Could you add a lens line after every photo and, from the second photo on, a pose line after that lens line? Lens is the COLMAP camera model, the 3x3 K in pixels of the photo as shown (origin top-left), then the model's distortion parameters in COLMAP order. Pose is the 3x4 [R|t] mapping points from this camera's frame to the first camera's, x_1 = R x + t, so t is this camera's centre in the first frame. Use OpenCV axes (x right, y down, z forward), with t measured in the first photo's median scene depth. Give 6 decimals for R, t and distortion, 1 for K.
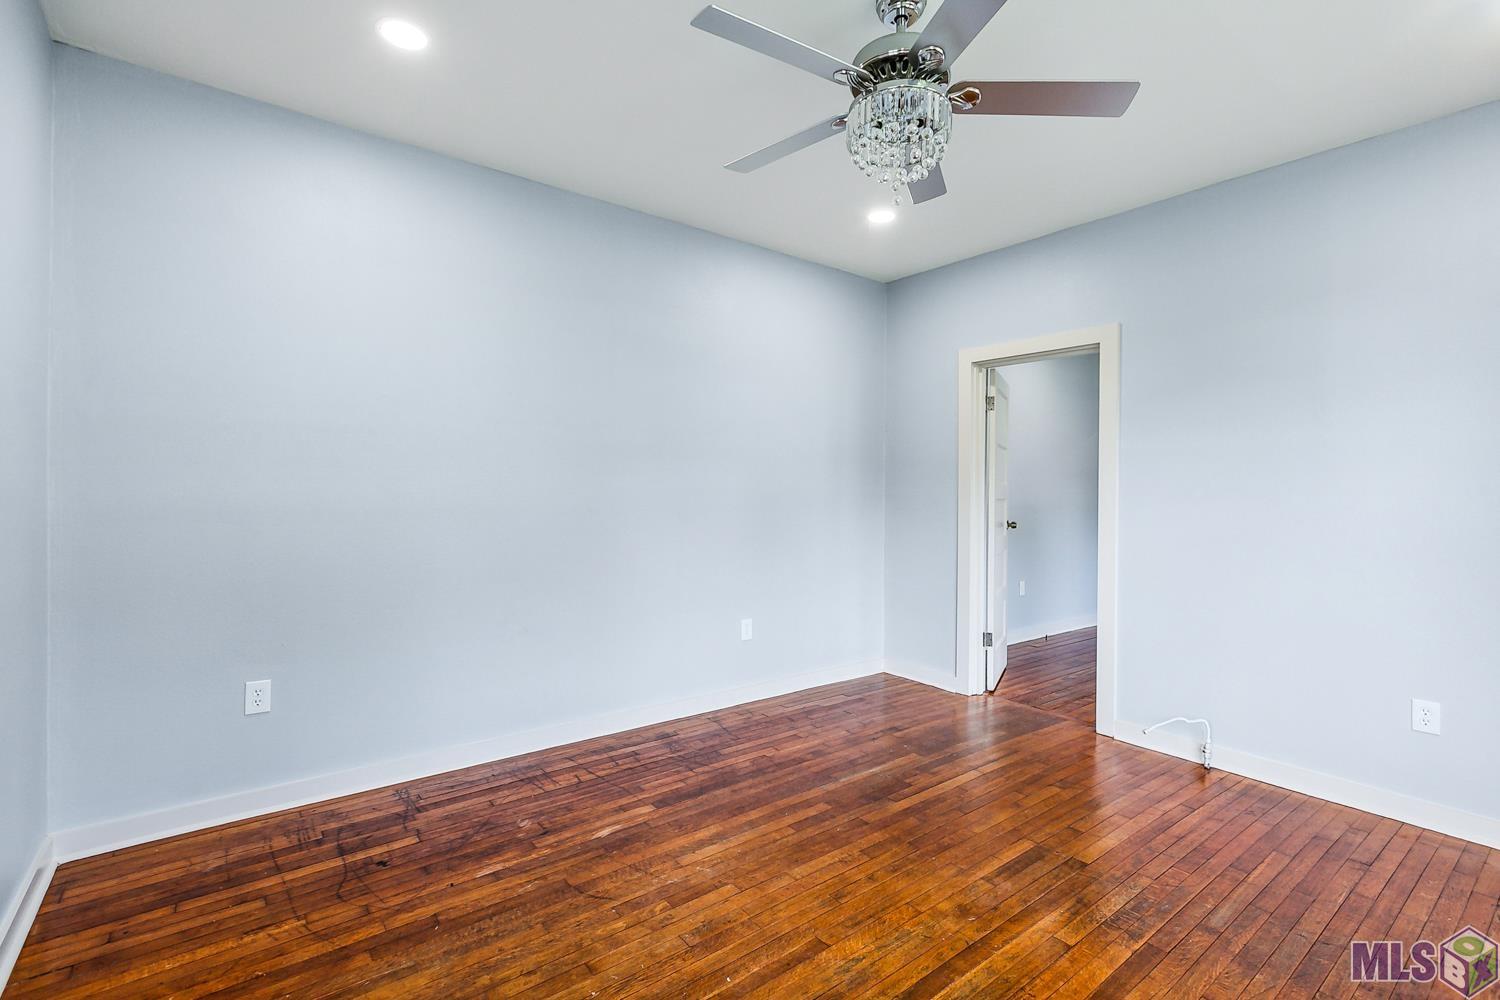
lens RADIAL K [[680.4, 0, 751.5], [0, 680.4, 492.2], [0, 0, 1]] dist [0.002060, -0.000801]
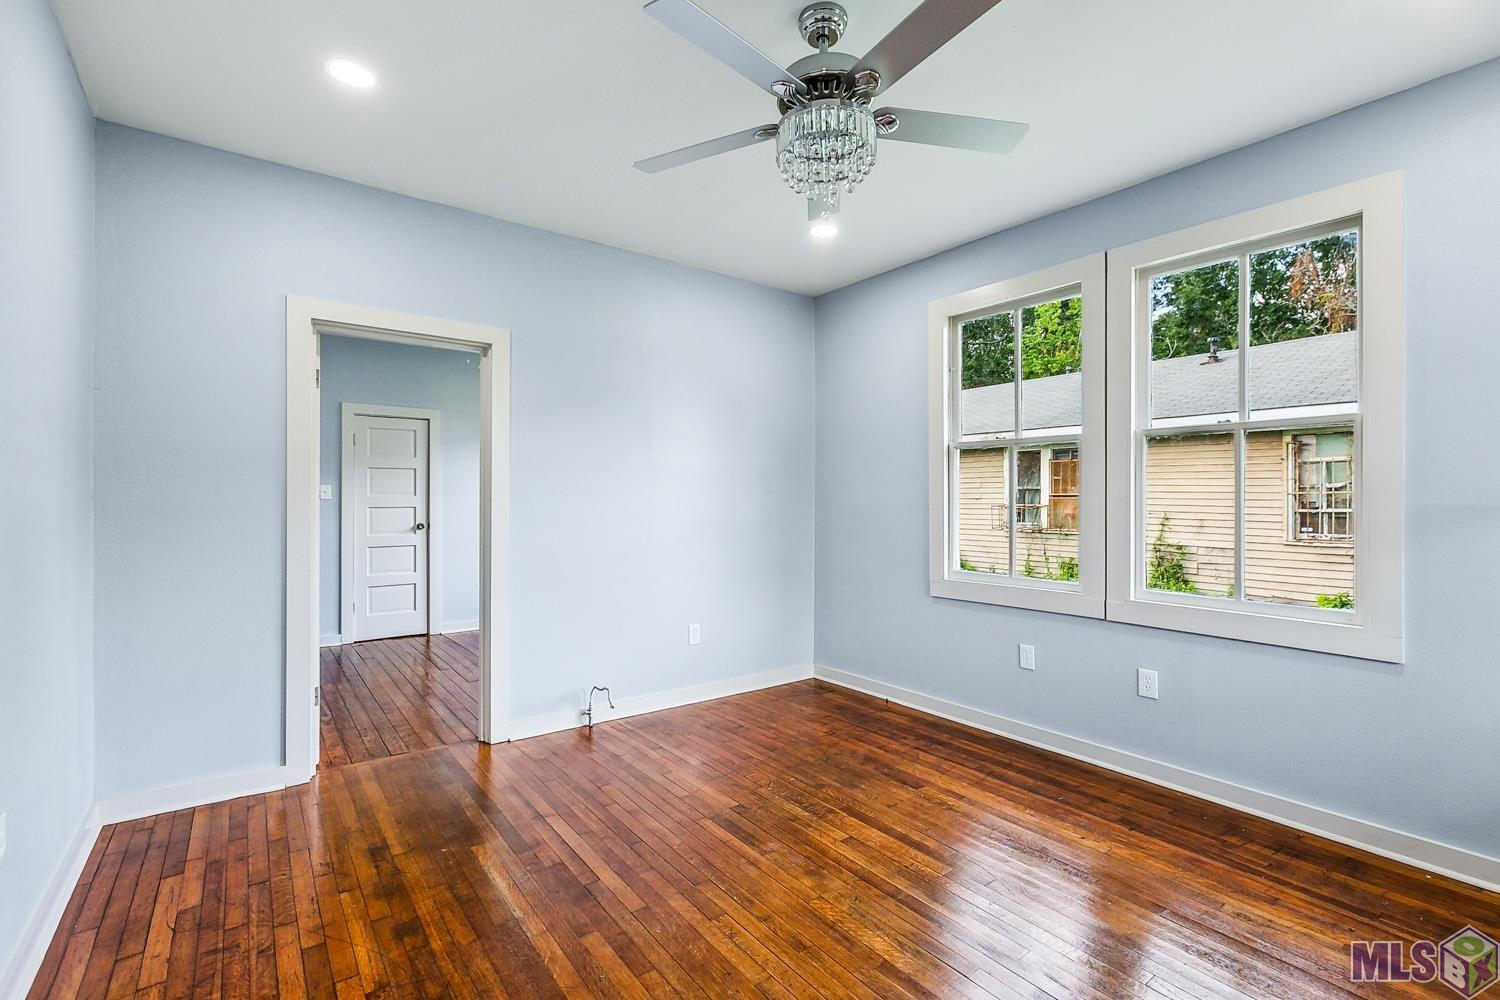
lens RADIAL K [[680.4, 0, 742.6], [0, 680.4, 497.4], [0, 0, 1]] dist [0.002060, -0.000801]
pose [[0.015401, -0.009207, 0.999839, -0.609877], [0.001763, 0.999956, 0.009181, -0.010521], [-0.999880, 0.001622, 0.015416, 0.834339]]
